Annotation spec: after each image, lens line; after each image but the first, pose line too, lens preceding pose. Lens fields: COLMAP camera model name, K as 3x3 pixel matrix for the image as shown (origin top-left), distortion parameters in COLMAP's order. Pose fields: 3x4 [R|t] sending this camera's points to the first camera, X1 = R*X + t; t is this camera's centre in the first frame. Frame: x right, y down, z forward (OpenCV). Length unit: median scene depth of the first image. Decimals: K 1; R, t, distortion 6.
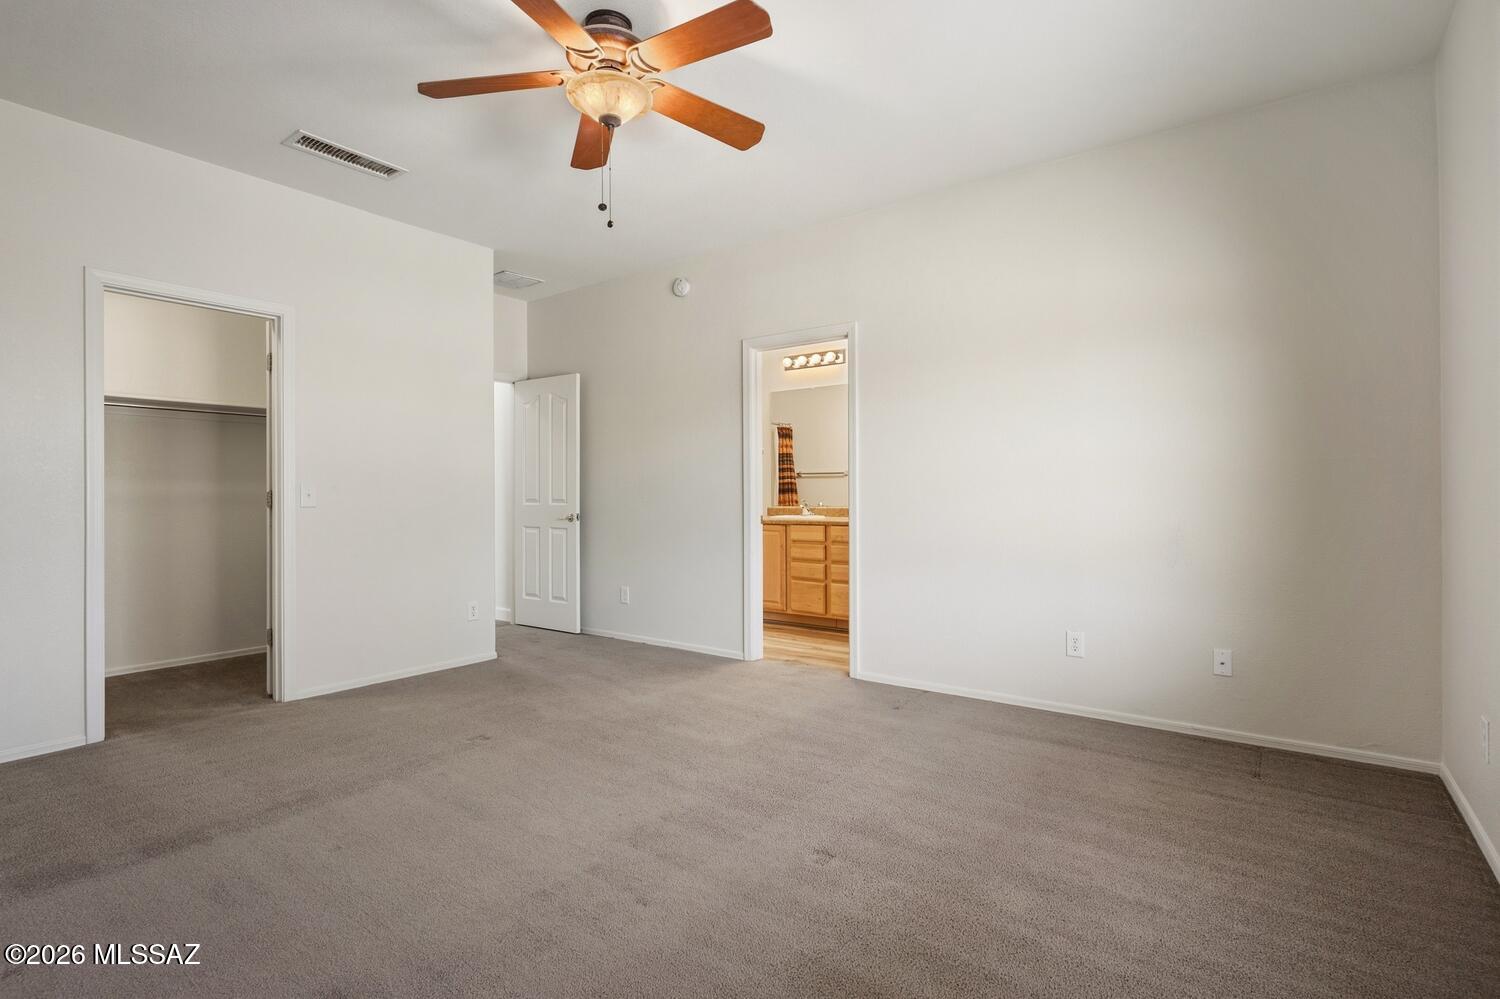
lens RADIAL K [[727.1, 0, 750.0], [0, 727.1, 497.6], [0, 0, 1]] dist [-0.009464, 0.007268]
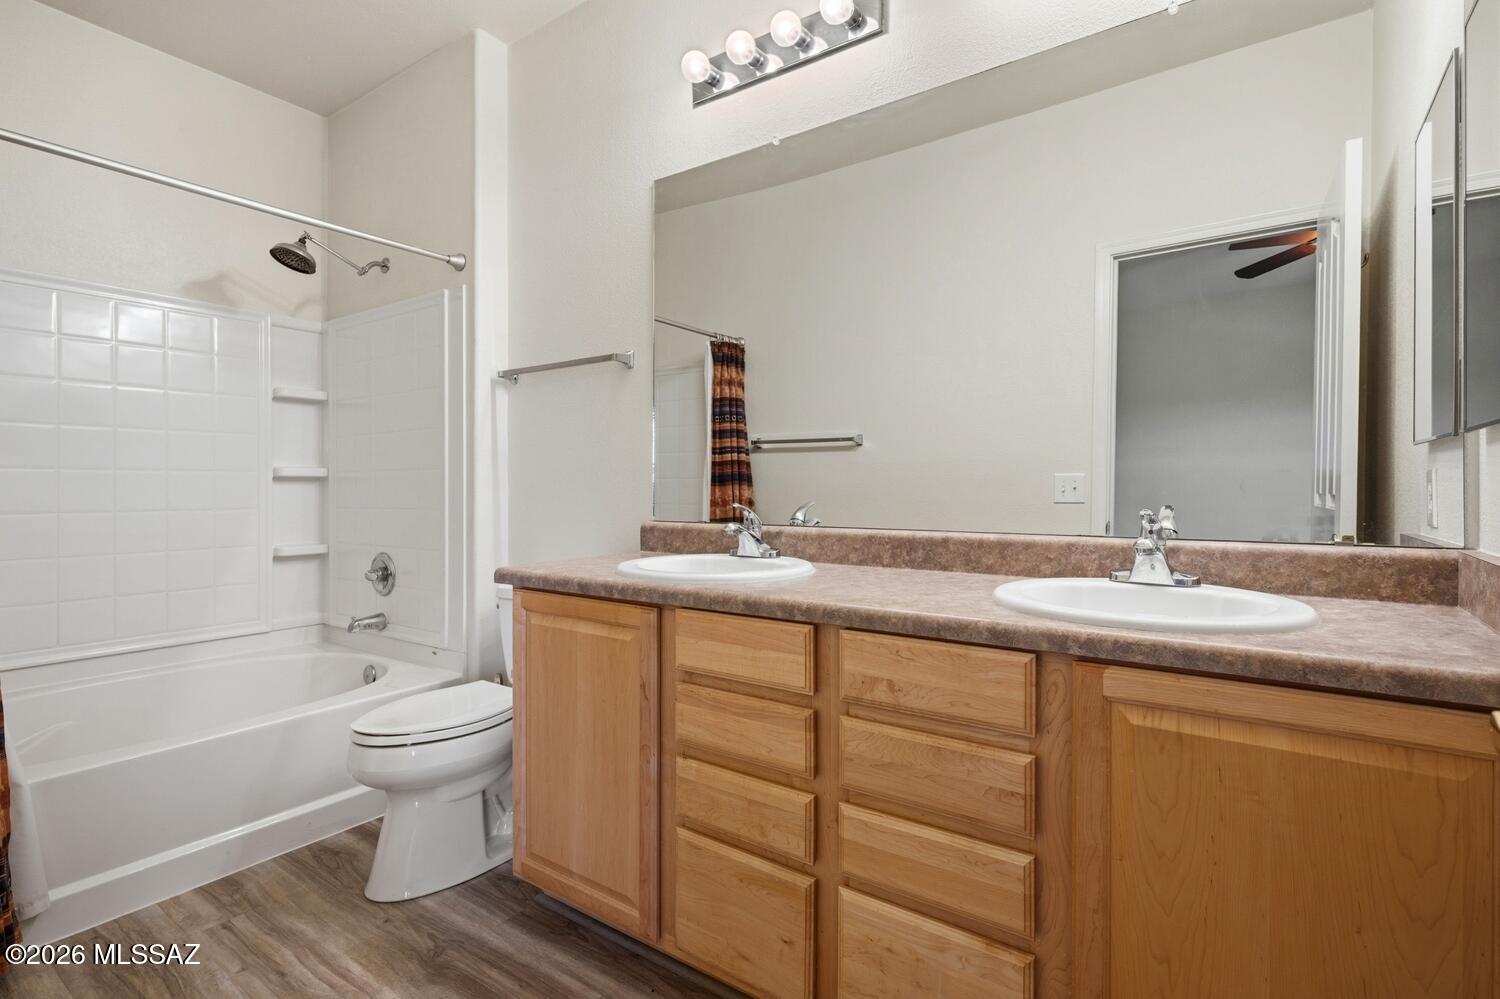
lens RADIAL K [[727.1, 0, 749.4], [0, 727.1, 496.8], [0, 0, 1]] dist [-0.009464, 0.007268]
pose [[0.999783, 0.008784, 0.018870, 0.054613], [-0.008943, 0.999925, 0.008336, -0.002051], [-0.018795, -0.008503, 0.999787, 0.541500]]
